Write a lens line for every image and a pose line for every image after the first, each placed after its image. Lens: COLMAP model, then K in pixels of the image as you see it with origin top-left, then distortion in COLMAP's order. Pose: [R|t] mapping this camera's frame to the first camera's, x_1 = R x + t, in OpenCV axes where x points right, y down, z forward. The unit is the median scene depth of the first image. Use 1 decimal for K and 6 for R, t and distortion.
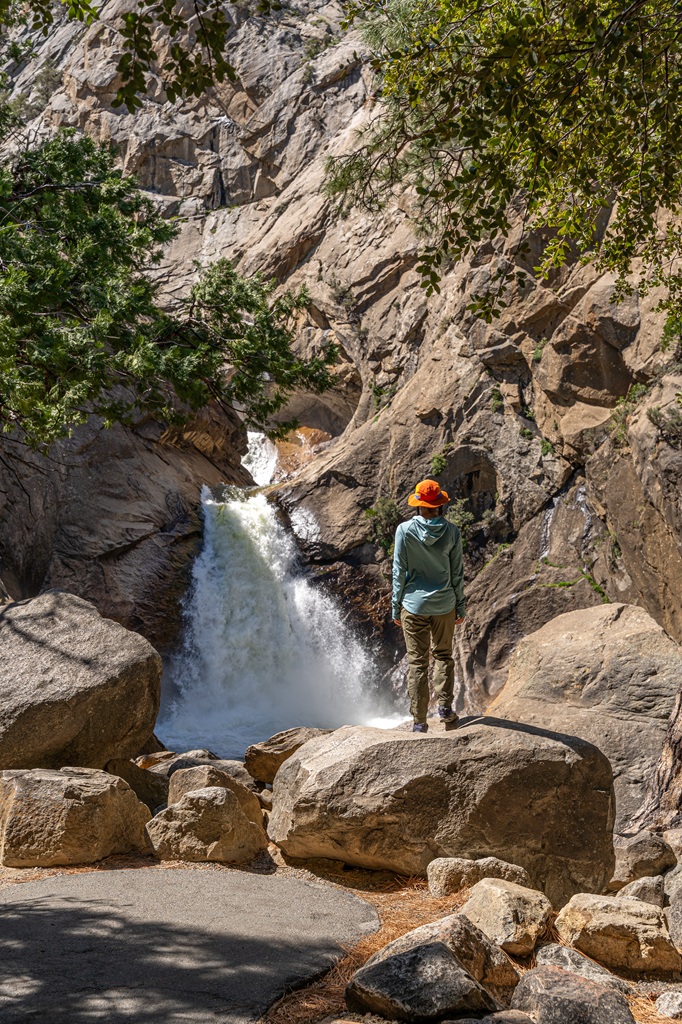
lens RADIAL K [[1242.0, 0, 341.0], [0, 1242.0, 512.0], [0, 0, 1]] dist [0.001138, -0.037808]
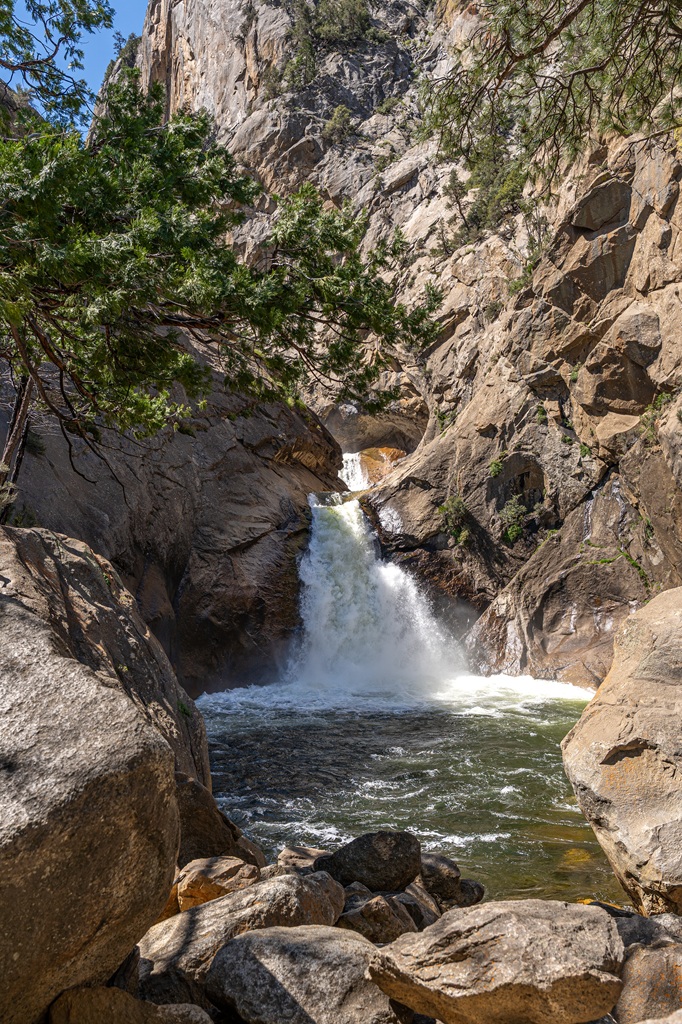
lens RADIAL K [[821.2, 0, 346.3], [0, 821.2, 518.3], [0, 0, 1]] dist [0.001710, -0.001053]
pose [[0.996803, -0.035311, -0.071670, -0.014047], [0.035196, 0.999376, -0.002871, 0.009105], [0.071727, 0.000340, 0.997424, 0.168475]]
